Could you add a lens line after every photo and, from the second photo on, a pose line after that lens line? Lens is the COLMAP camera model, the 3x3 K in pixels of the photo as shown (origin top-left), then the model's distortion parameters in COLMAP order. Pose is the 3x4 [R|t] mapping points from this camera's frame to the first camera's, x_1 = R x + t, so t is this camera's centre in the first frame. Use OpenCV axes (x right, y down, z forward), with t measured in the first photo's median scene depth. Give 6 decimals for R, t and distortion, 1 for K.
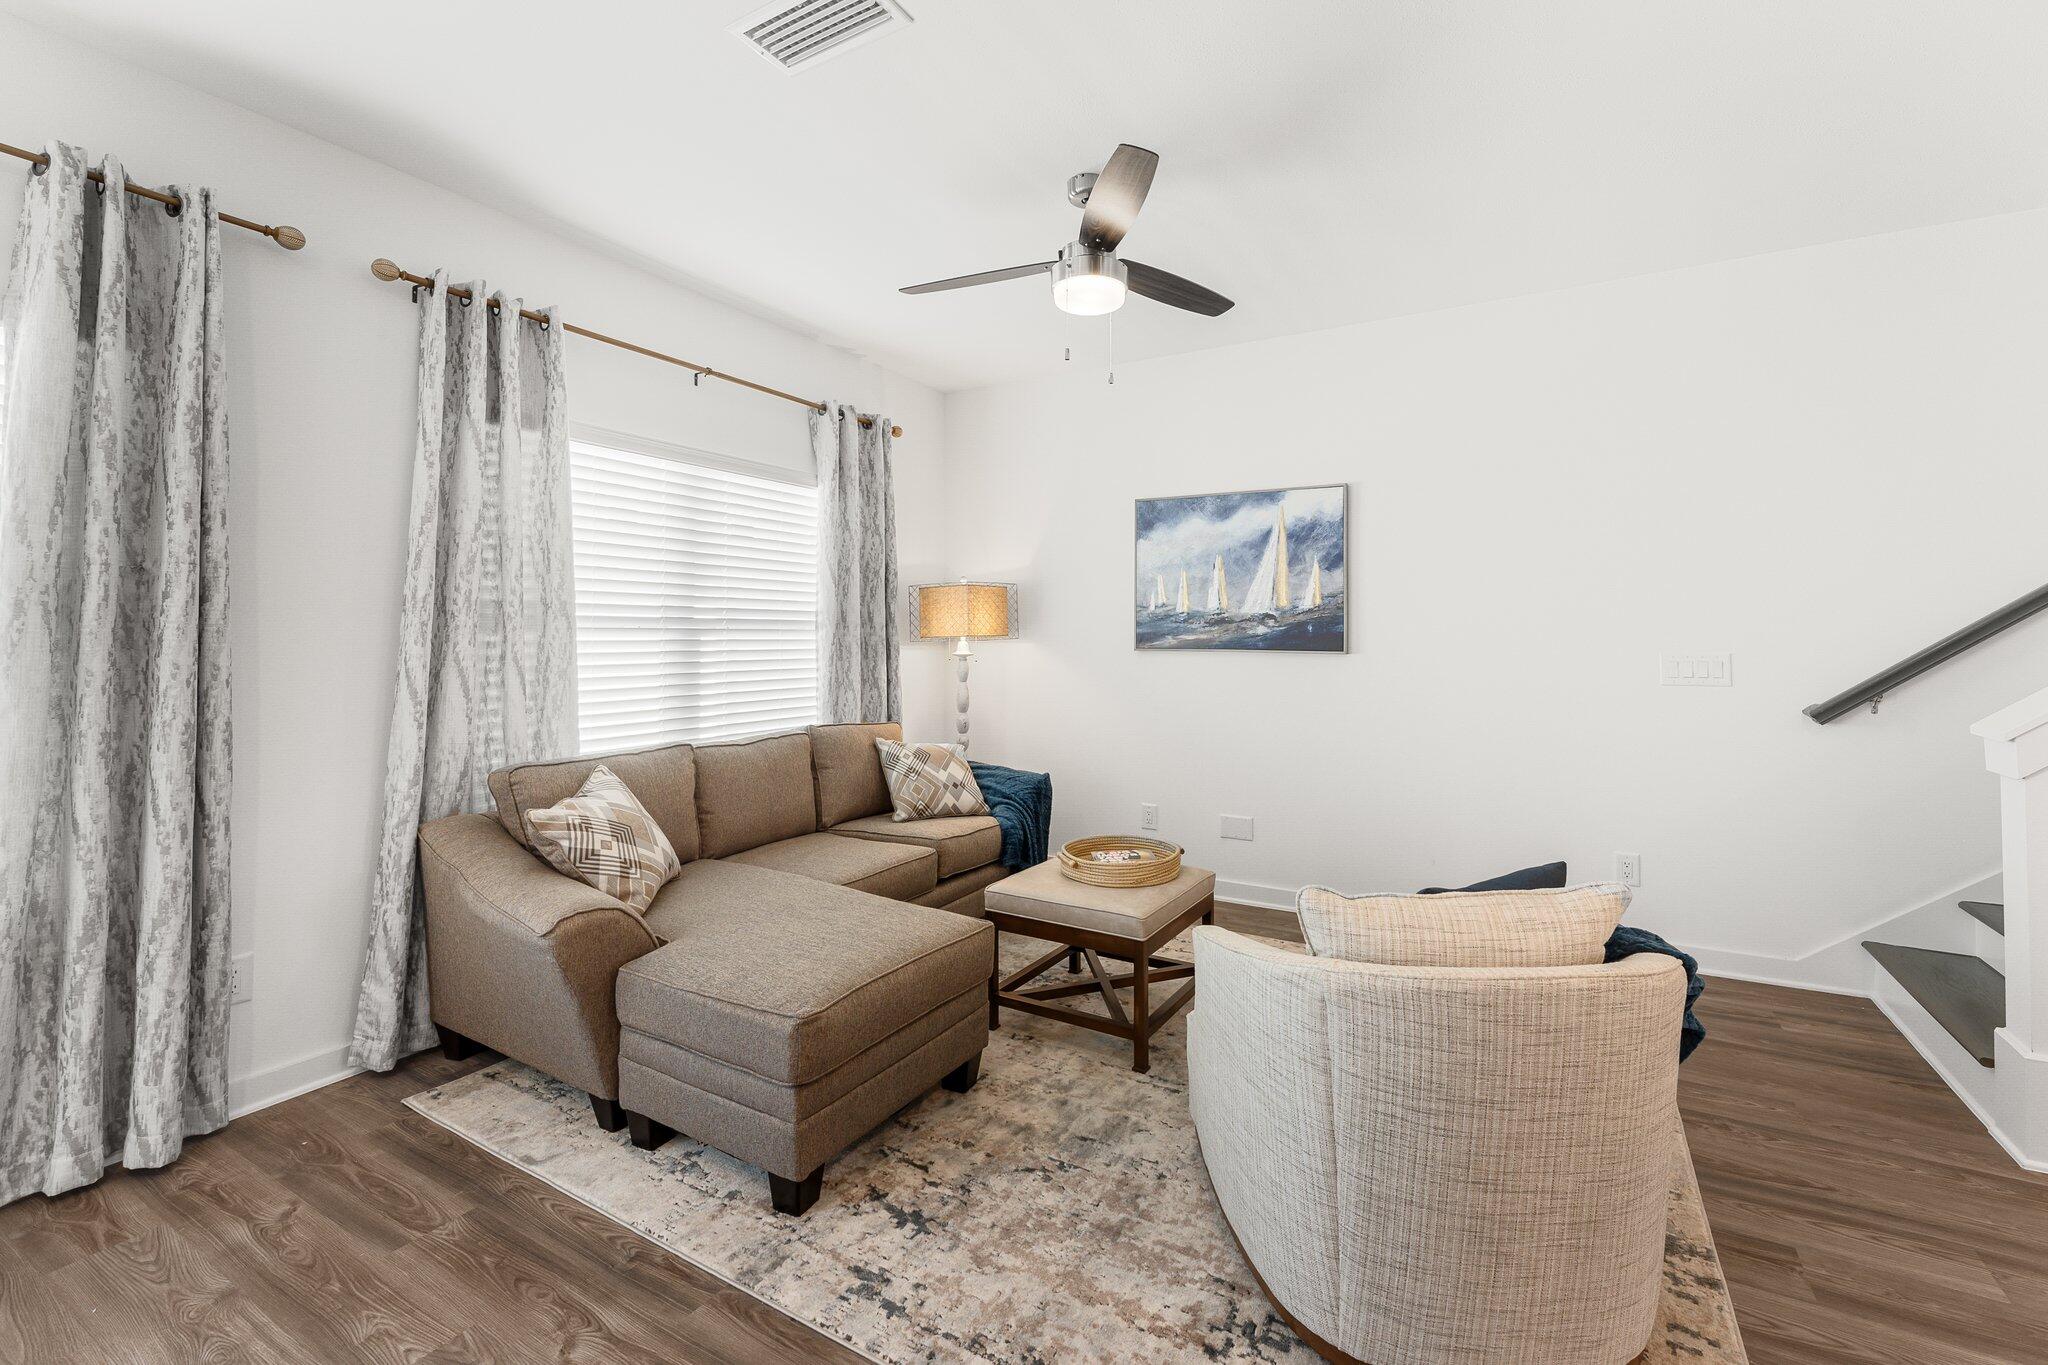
lens RADIAL K [[855.6, 0, 1014.2], [0, 855.6, 620.5], [0, 0, 1]] dist [-0.001420, -0.000474]
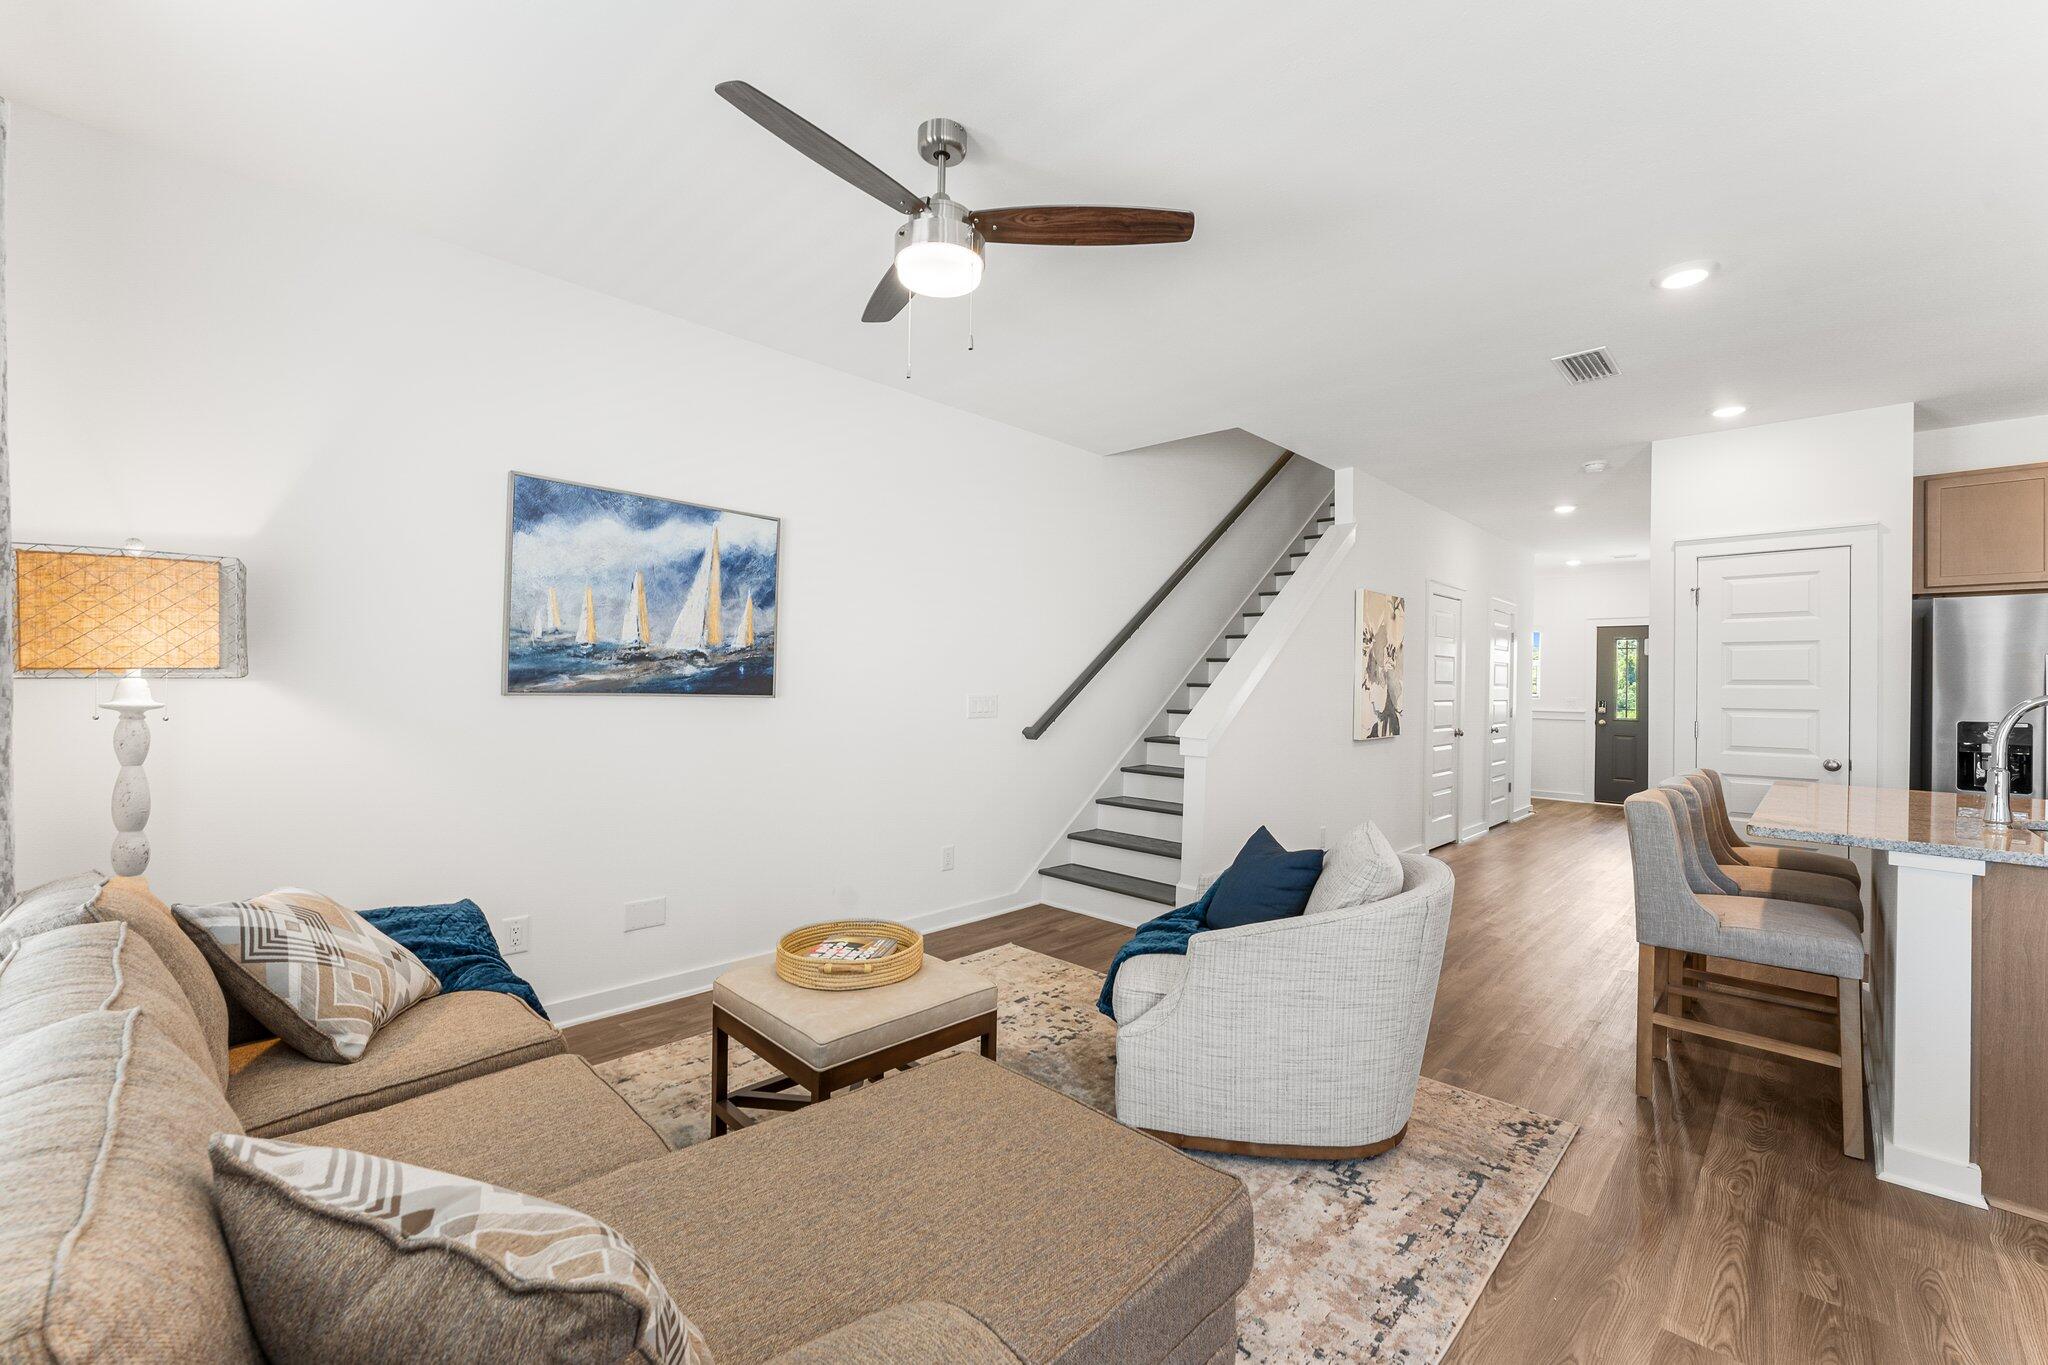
lens RADIAL K [[910.0, 0, 1024.0], [0, 910.0, 682.5], [0, 0, 1]] dist [-0.001623, -0.000237]
pose [[0.197161, 0.005380, 0.980356, -0.520611], [-0.035818, 0.999357, 0.001719, 0.009838], [-0.979717, -0.035453, 0.197227, 0.499385]]
